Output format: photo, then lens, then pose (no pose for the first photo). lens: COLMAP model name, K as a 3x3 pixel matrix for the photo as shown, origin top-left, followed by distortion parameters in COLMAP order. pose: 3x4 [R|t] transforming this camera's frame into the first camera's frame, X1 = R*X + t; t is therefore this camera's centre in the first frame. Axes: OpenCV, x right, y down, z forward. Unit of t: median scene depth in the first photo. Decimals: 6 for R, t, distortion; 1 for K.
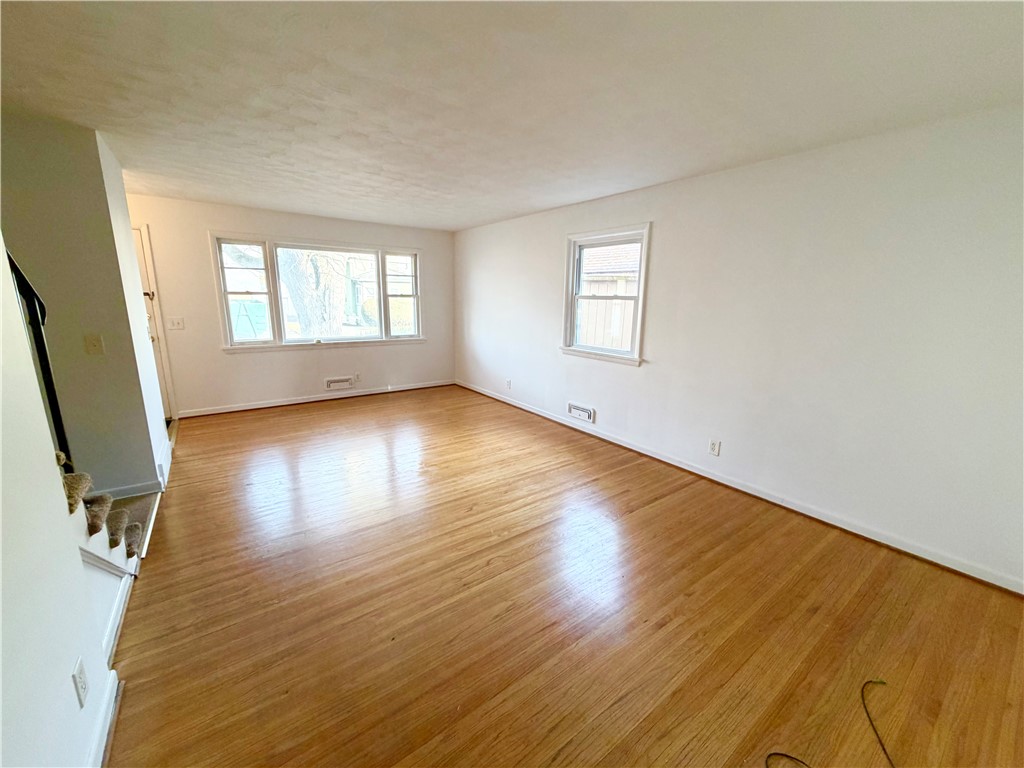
lens RADIAL K [[408.0, 0, 512.0], [0, 408.0, 384.0], [0, 0, 1]] dist [0.001483, 0.000166]
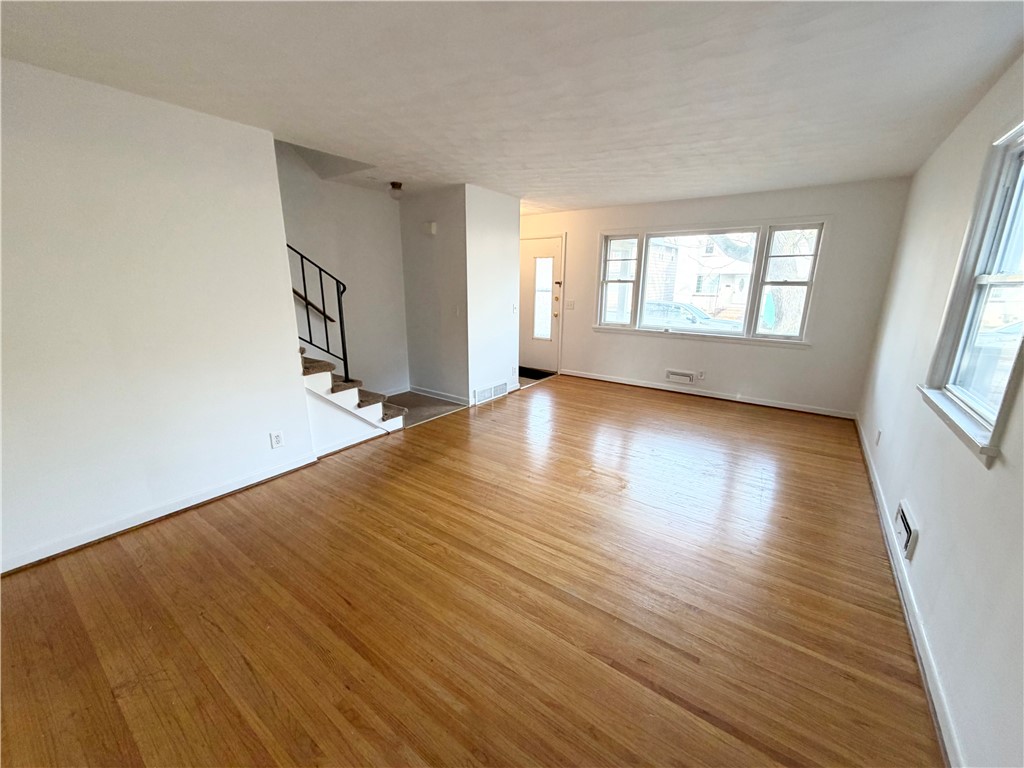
lens RADIAL K [[409.2, 0, 512.0], [0, 409.2, 384.0], [0, 0, 1]] dist [-0.003309, -0.000175]
pose [[0.300855, 0.218772, -0.928238, 0.407225], [-0.201861, 0.965887, 0.162220, -0.071167], [0.932061, 0.138571, 0.334753, 0.376363]]
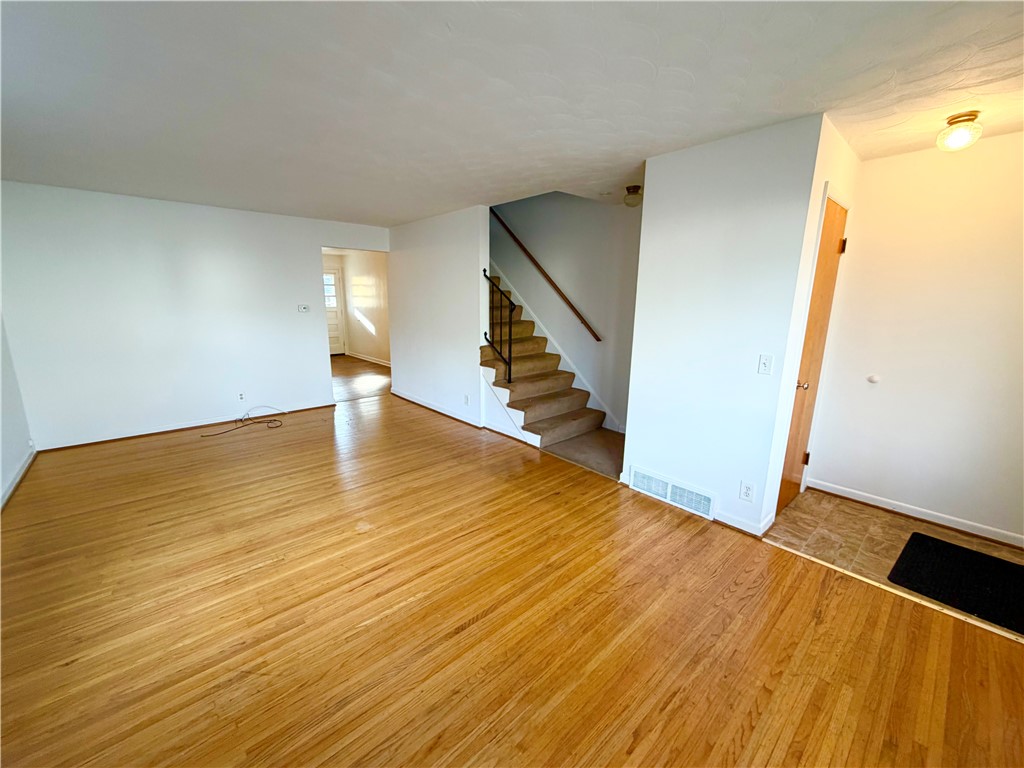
lens RADIAL K [[409.2, 0, 512.0], [0, 409.2, 384.0], [0, 0, 1]] dist [-0.003309, -0.000175]
pose [[-0.995648, -0.007559, -0.092888, -0.292293], [-0.045056, 0.911522, 0.408775, -0.264890], [0.081580, 0.411181, -0.907896, 1.172098]]
